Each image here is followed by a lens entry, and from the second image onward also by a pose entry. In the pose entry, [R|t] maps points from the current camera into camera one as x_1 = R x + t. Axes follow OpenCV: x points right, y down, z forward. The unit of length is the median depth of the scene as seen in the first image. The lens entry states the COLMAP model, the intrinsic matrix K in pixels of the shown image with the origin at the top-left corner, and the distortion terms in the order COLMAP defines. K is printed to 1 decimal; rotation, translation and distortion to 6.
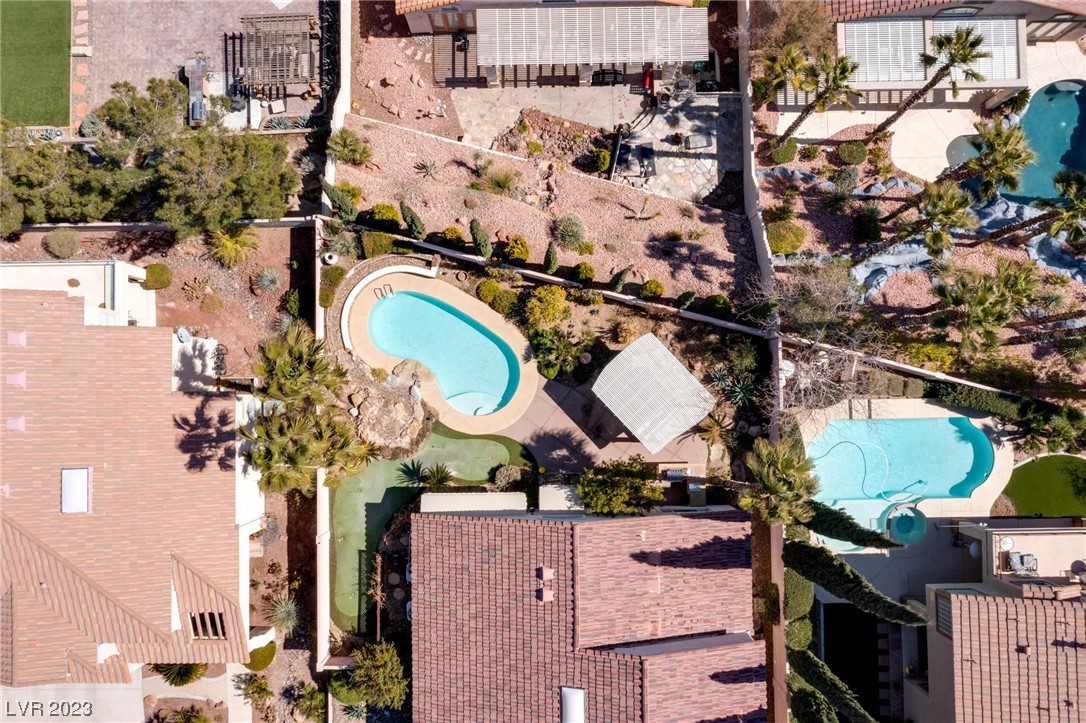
lens RADIAL K [[852.8, 0, 543.0], [0, 852.8, 361.5], [0, 0, 1]] dist [-0.006655, 0.003394]
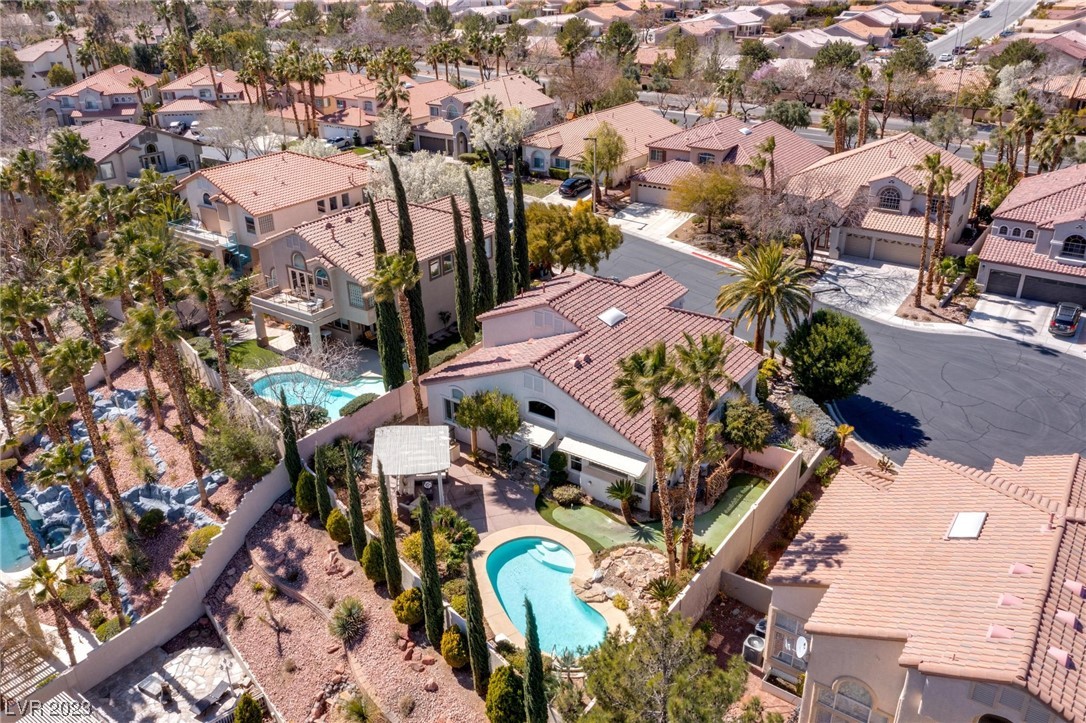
lens RADIAL K [[852.8, 0, 543.0], [0, 852.8, 361.5], [0, 0, 1]] dist [-0.006655, 0.003394]
pose [[-0.804758, -0.246333, 0.540078, -0.544441], [0.593568, -0.324037, 0.736666, -0.601564], [-0.006460, 0.913411, 0.406987, 0.413360]]
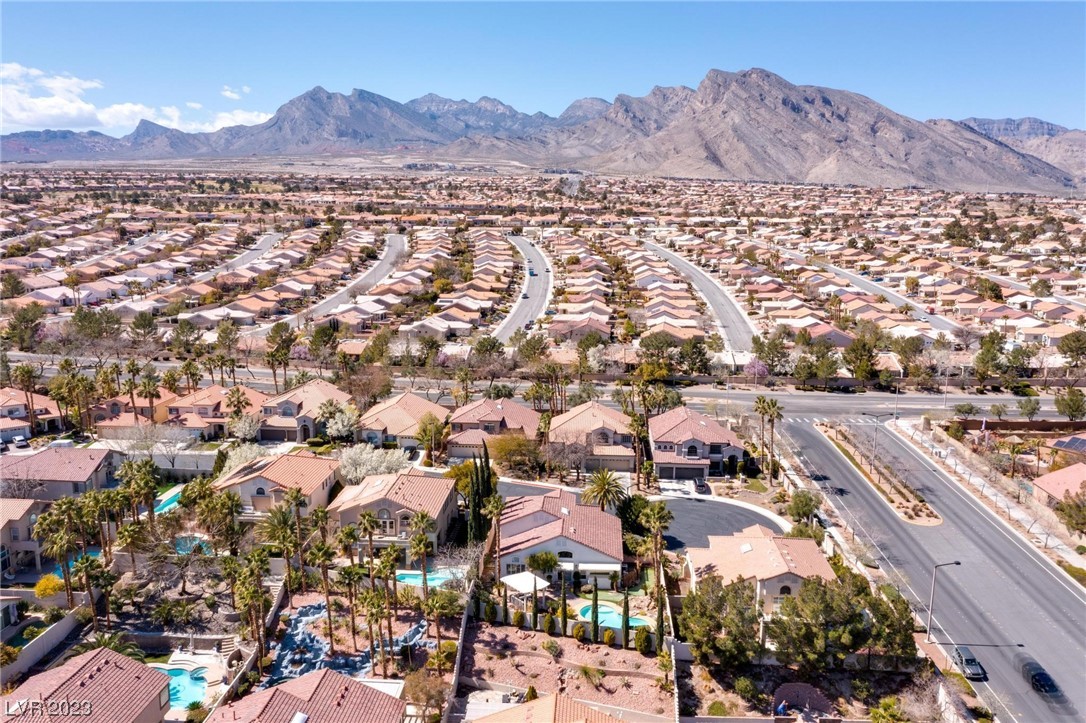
lens RADIAL K [[852.8, 0, 543.0], [0, 852.8, 361.5], [0, 0, 1]] dist [-0.006655, 0.003394]
pose [[-0.996676, -0.022229, 0.078375, -0.091726], [0.080740, -0.141350, 0.986662, -2.128923], [-0.010854, 0.989710, 0.142675, 0.025298]]
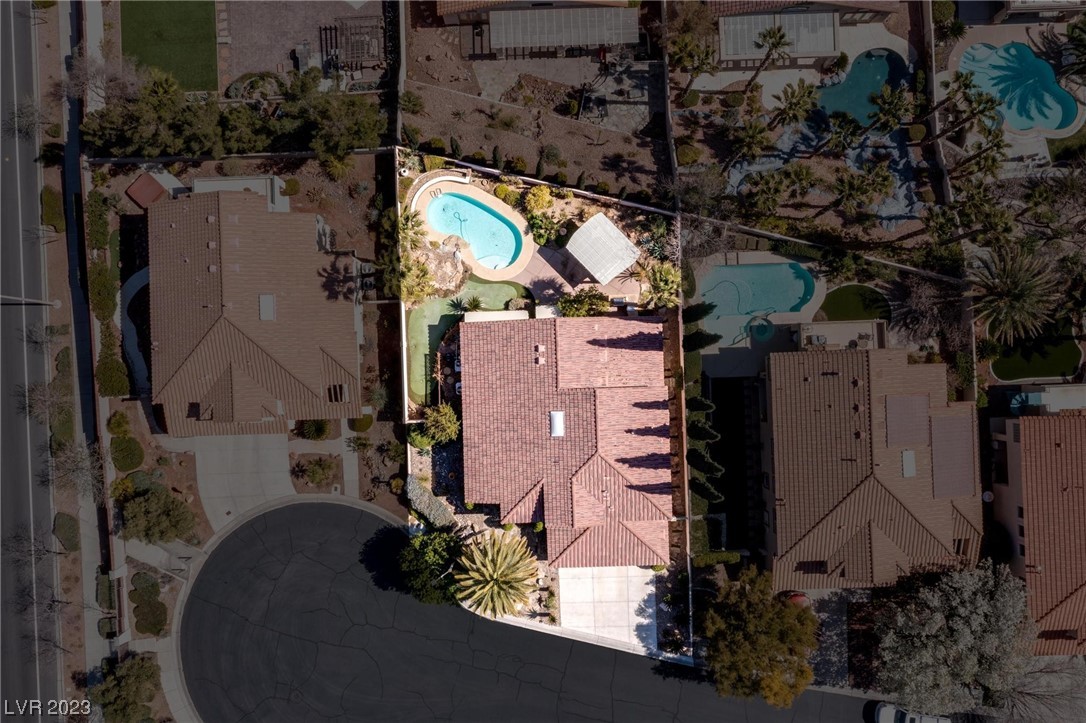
lens RADIAL K [[1011.5, 0, 543.0], [0, 1011.5, 361.5], [0, 0, 1]] dist [-0.008143, -0.007377]
pose [[0.999807, -0.019587, 0.001286, 0.004939], [0.019546, 0.999457, 0.026535, 0.188263], [-0.001805, -0.026505, 0.999647, -0.909837]]
